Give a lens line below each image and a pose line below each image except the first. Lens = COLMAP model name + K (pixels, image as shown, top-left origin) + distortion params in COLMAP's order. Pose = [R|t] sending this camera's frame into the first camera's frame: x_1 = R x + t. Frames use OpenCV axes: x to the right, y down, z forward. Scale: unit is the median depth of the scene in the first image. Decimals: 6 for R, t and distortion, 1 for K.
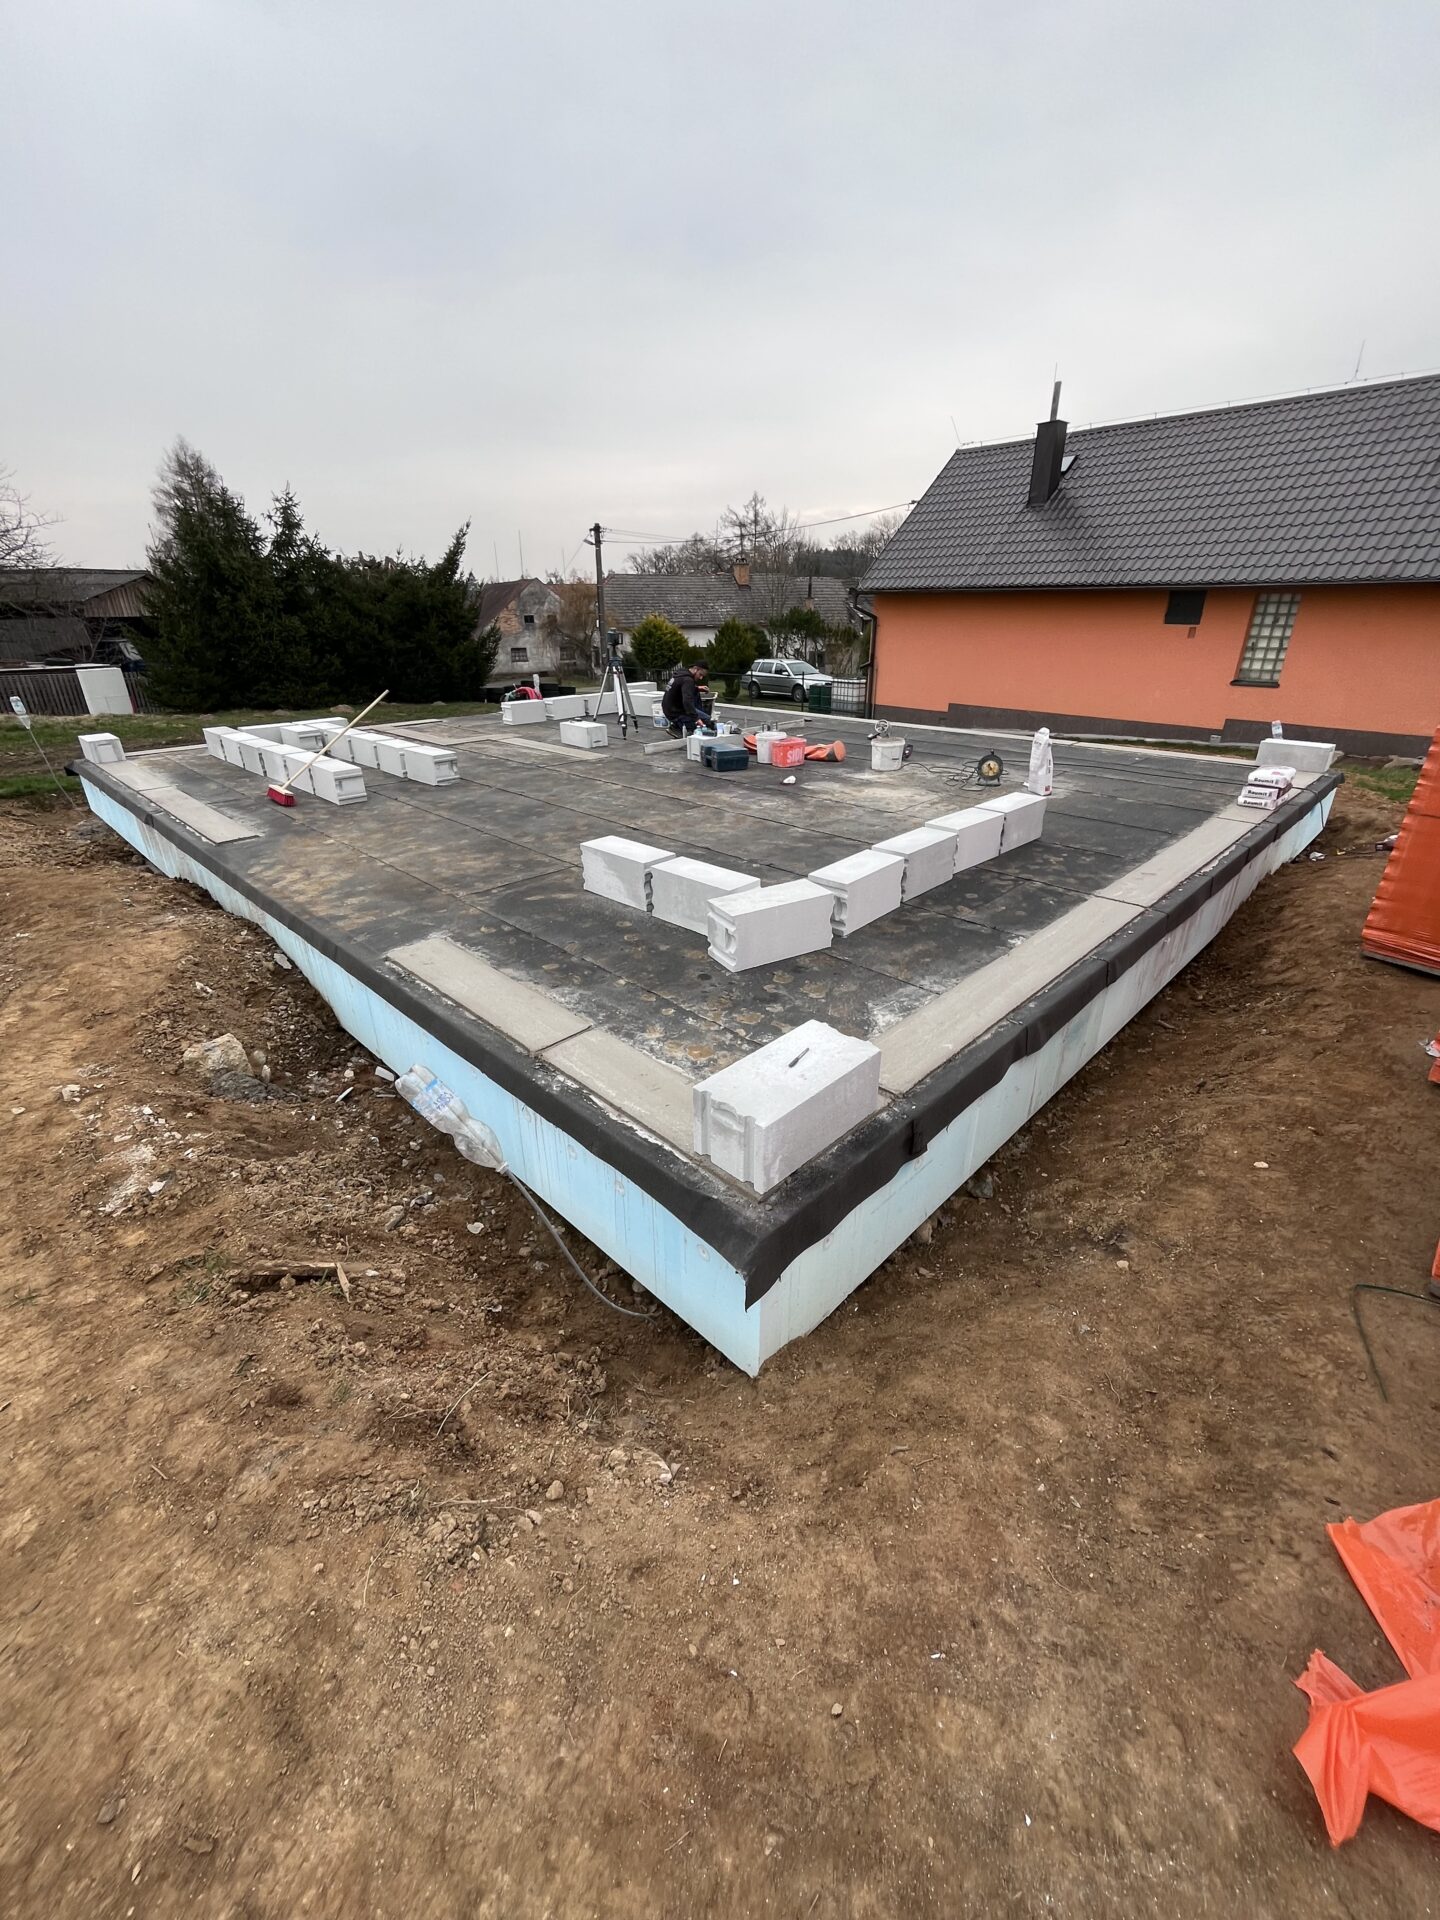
lens RADIAL K [[777.9, 0, 719.2], [0, 777.9, 955.0], [0, 0, 1]] dist [-0.003989, -0.000207]
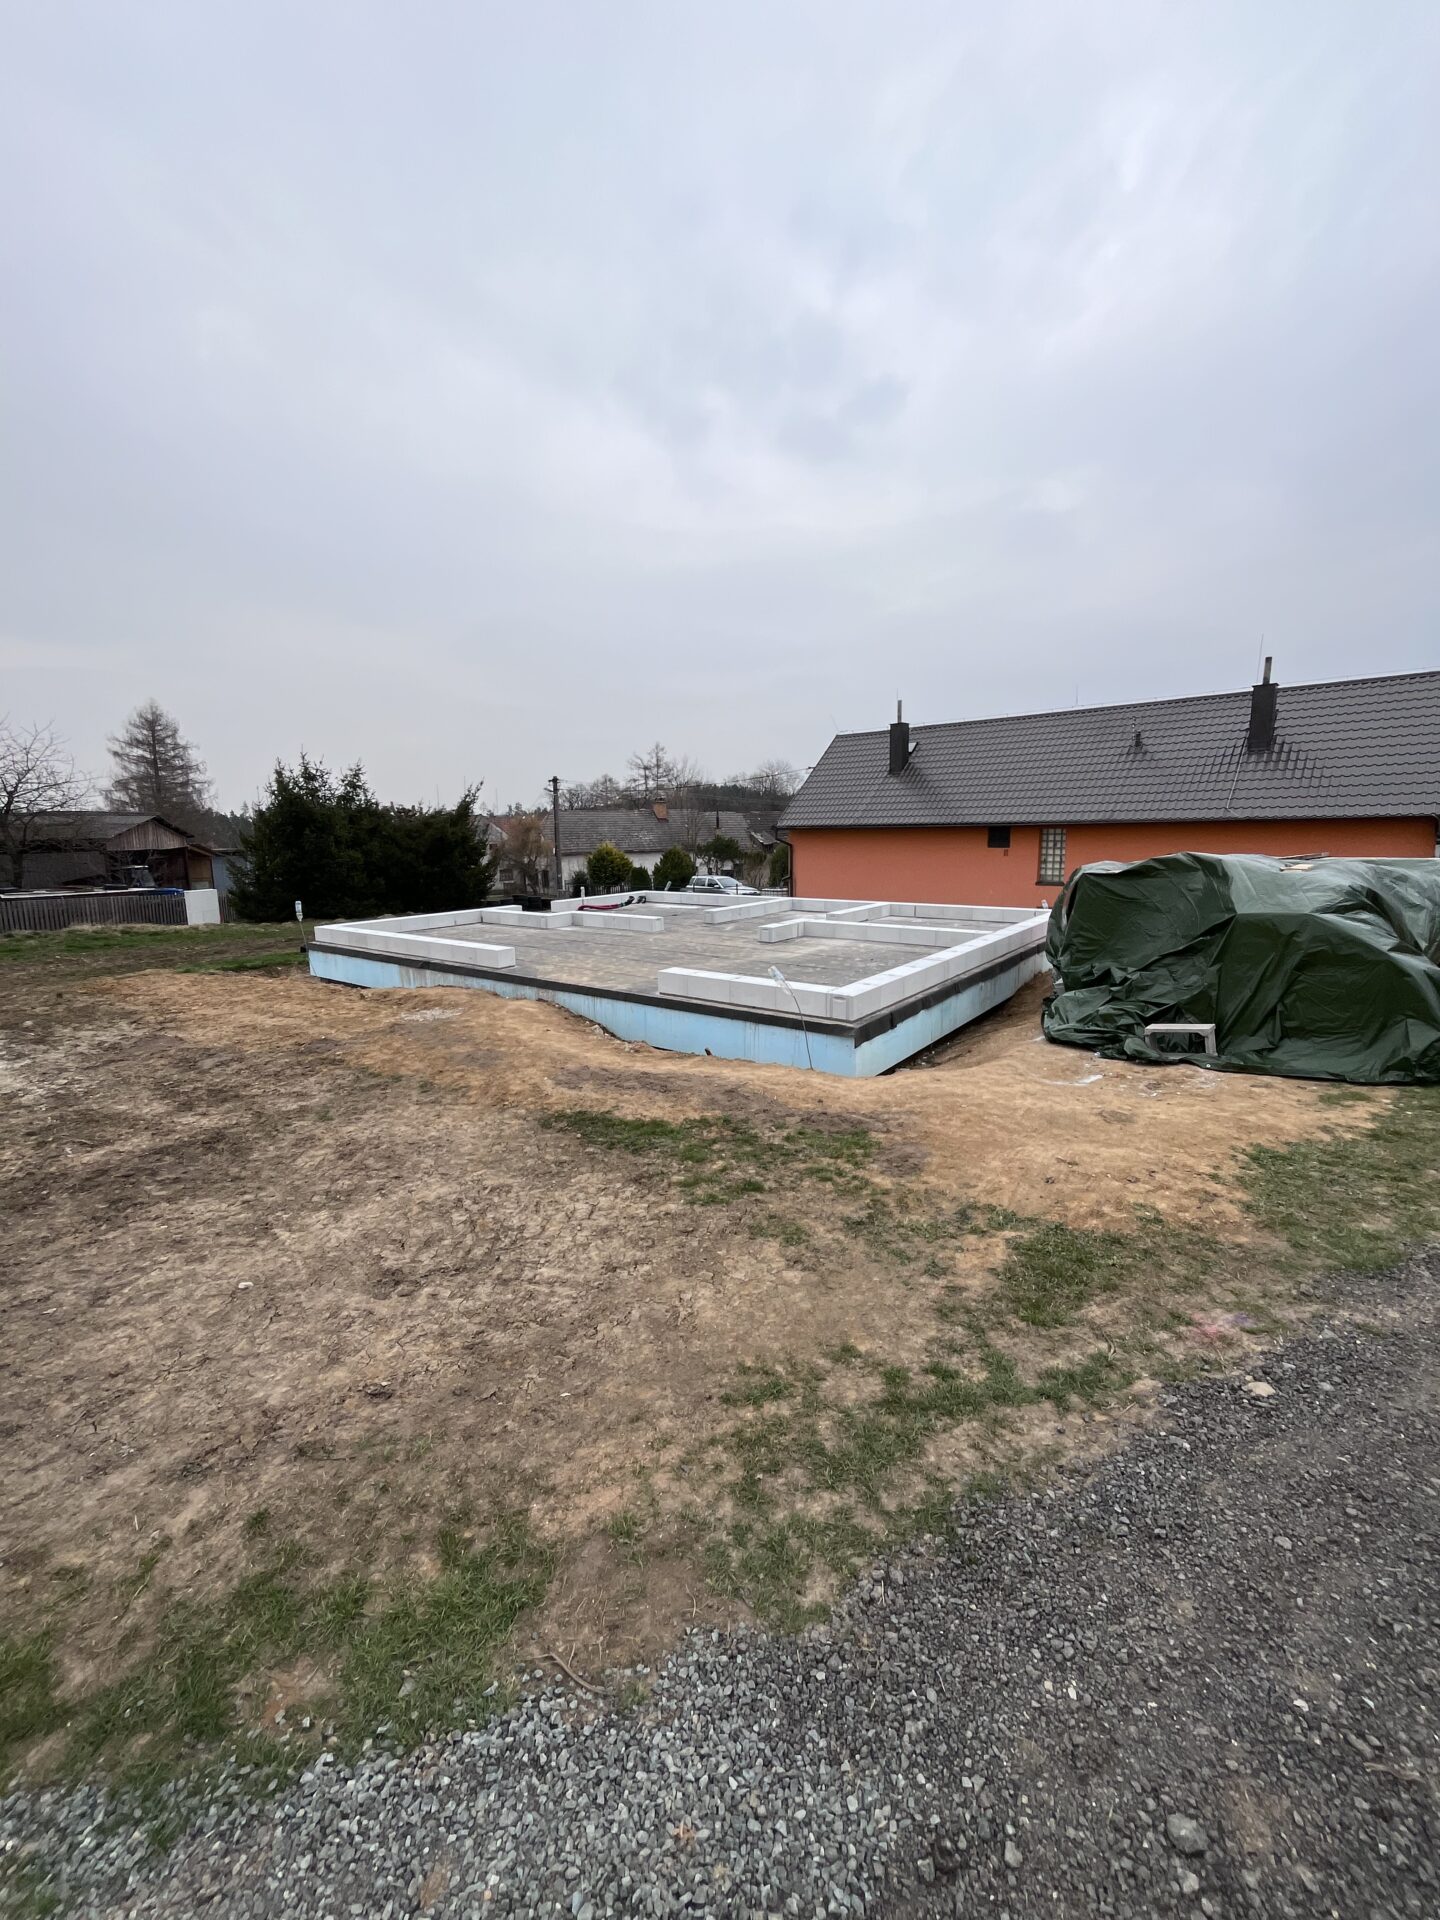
lens RADIAL K [[777.9, 0, 719.2], [0, 777.9, 955.0], [0, 0, 1]] dist [-0.003989, -0.000207]
pose [[0.991594, -0.030205, 0.125810, -0.106521], [0.062100, 0.964154, -0.257976, 0.100315], [-0.113507, 0.263620, 0.957925, -0.253208]]
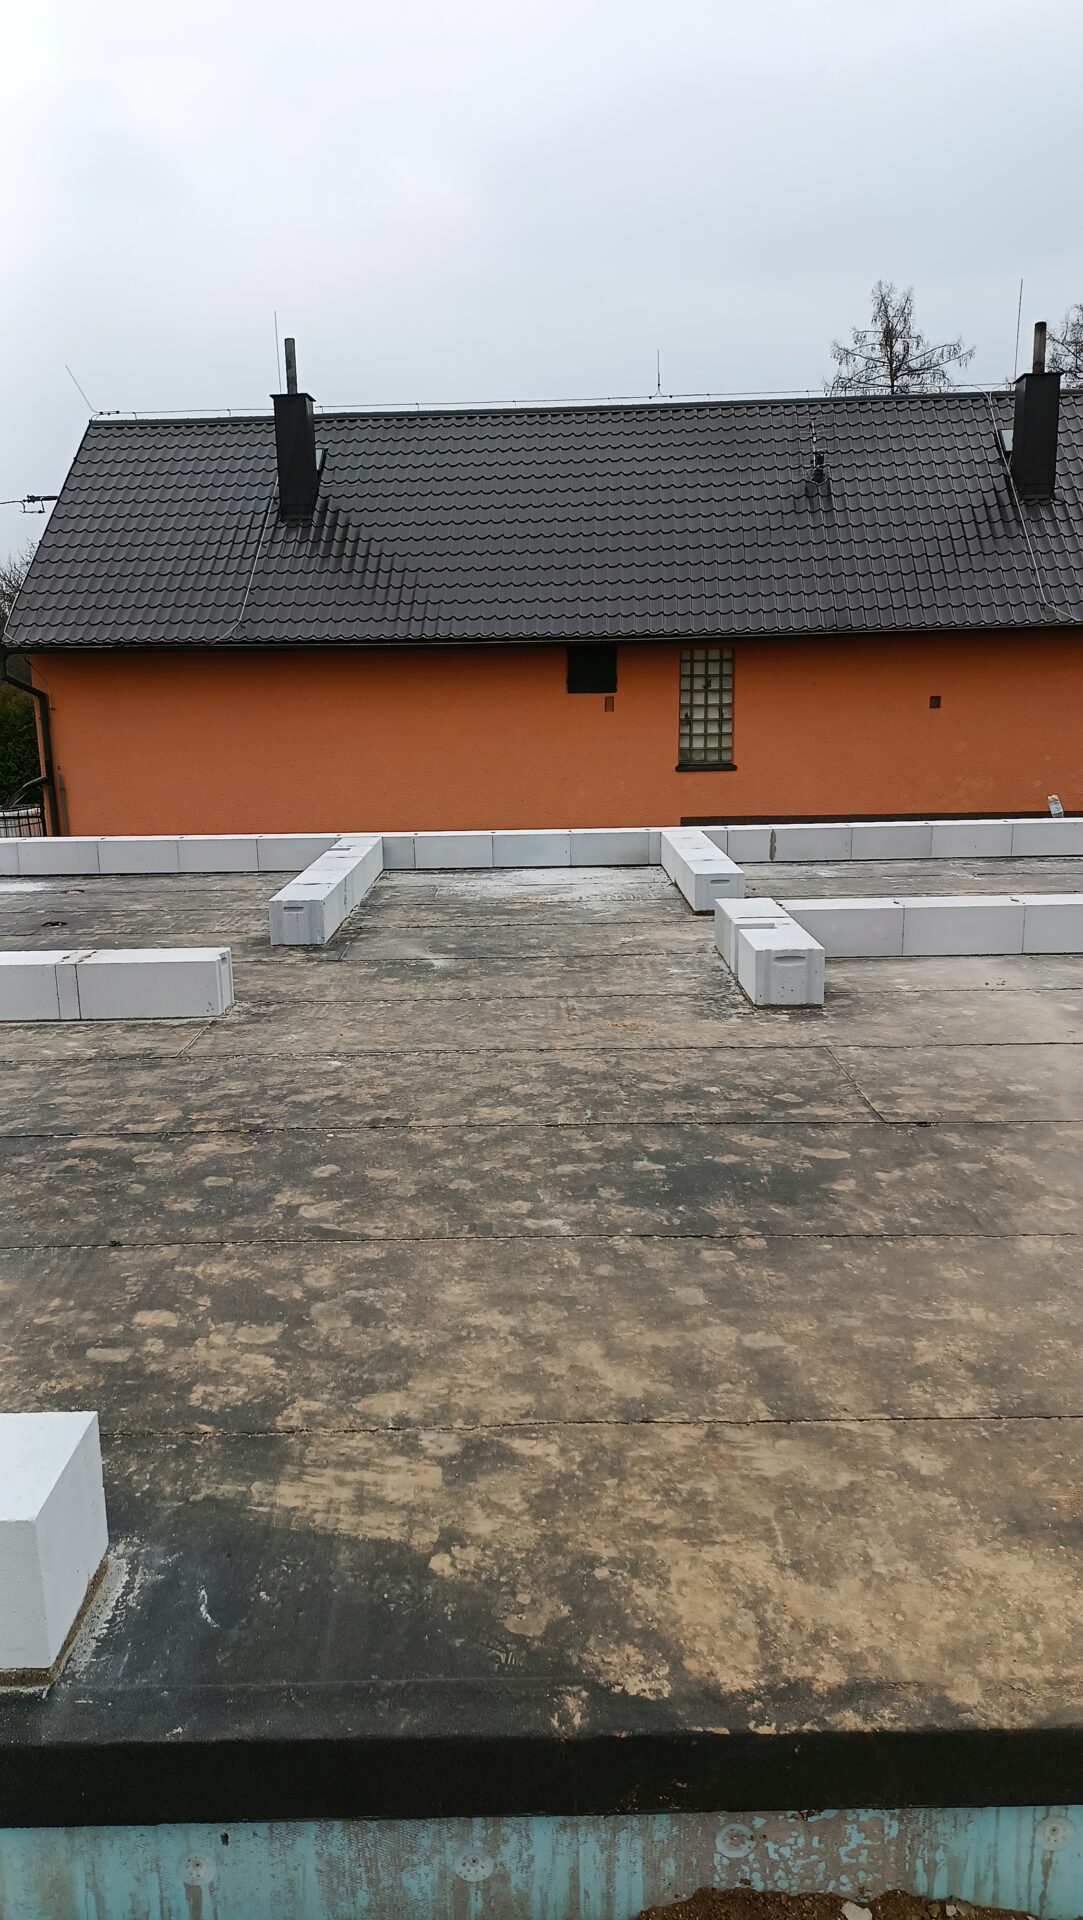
lens RADIAL K [[1355.5, 0, 541.5], [0, 1355.5, 960.0], [0, 0, 1]] dist [0.118804, -0.189400]
pose [[0.709657, -0.151347, 0.688100, -0.231760], [0.302307, 0.947591, -0.103356, -0.071667], [-0.636394, 0.281365, 0.718217, 0.180428]]
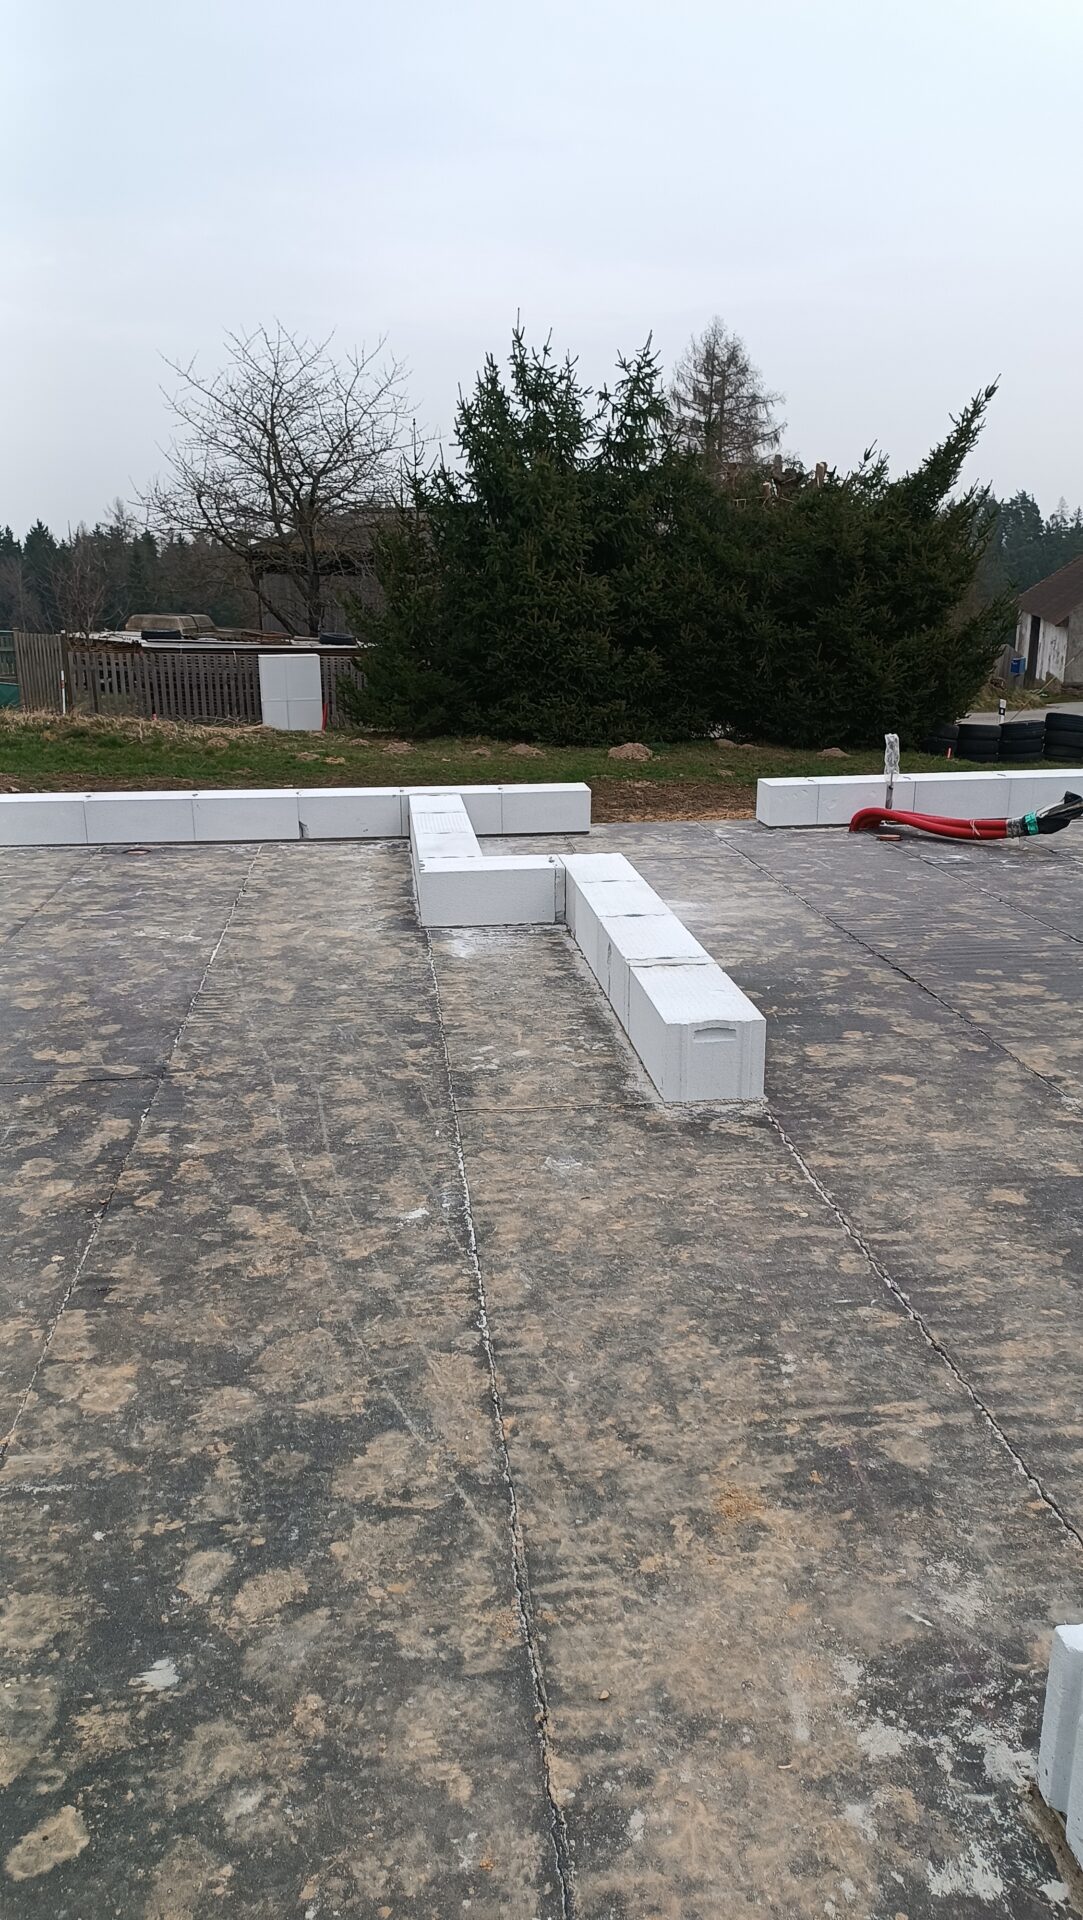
lens RADIAL K [[1355.5, 0, 541.5], [0, 1355.5, 960.0], [0, 0, 1]] dist [0.118804, -0.189400]
pose [[0.778785, 0.177835, -0.601555, 0.029590], [-0.259796, 0.964302, -0.051265, -0.118383], [0.570964, 0.196206, 0.797185, 0.269431]]
